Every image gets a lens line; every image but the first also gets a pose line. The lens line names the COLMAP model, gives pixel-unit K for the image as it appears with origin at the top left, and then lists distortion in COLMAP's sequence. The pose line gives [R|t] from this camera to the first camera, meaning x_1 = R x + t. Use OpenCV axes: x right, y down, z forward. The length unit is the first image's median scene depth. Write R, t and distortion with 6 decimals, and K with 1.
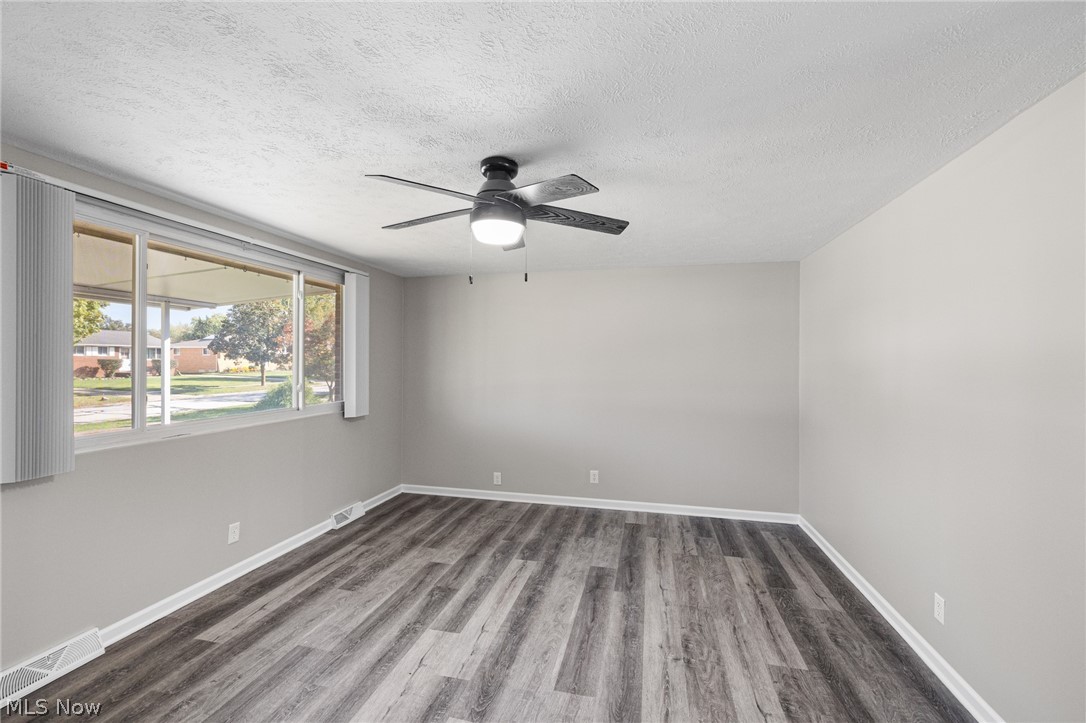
lens RADIAL K [[457.7, 0, 541.6], [0, 457.7, 367.2], [0, 0, 1]] dist [-0.000922, 0.000199]
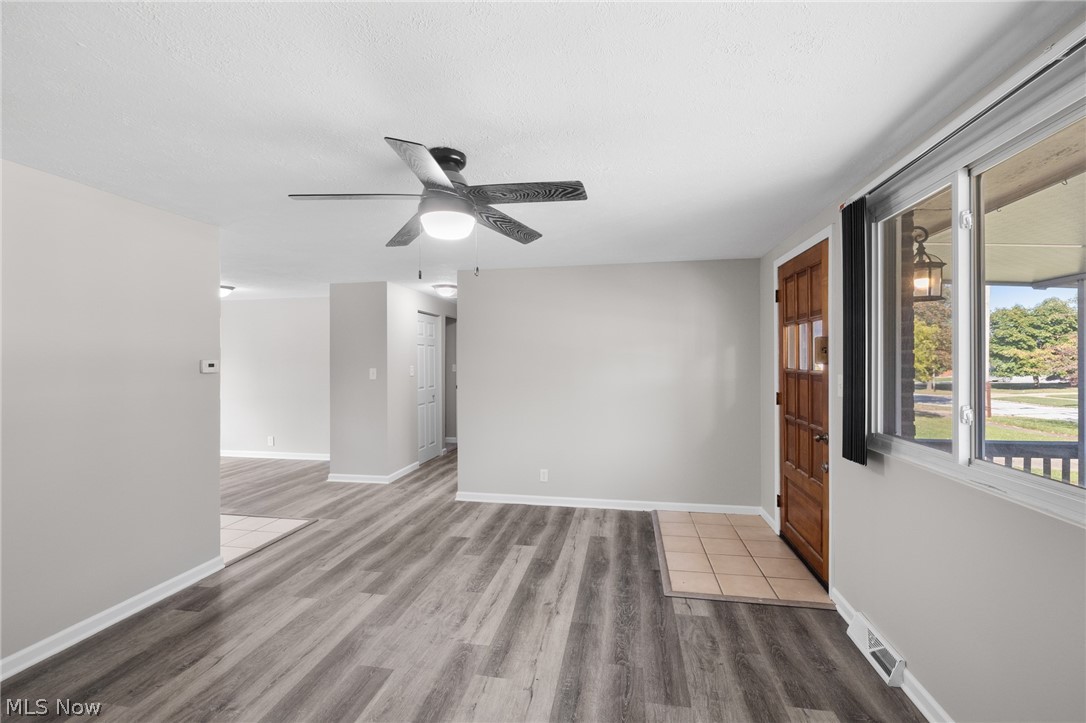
lens RADIAL K [[457.7, 0, 539.0], [0, 457.7, 359.8], [0, 0, 1]] dist [-0.000922, 0.000199]
pose [[-0.999130, -0.003794, -0.041524, -0.251395], [-0.004192, 0.999946, 0.009508, -0.019096], [0.041485, 0.009674, -0.999092, 1.991261]]
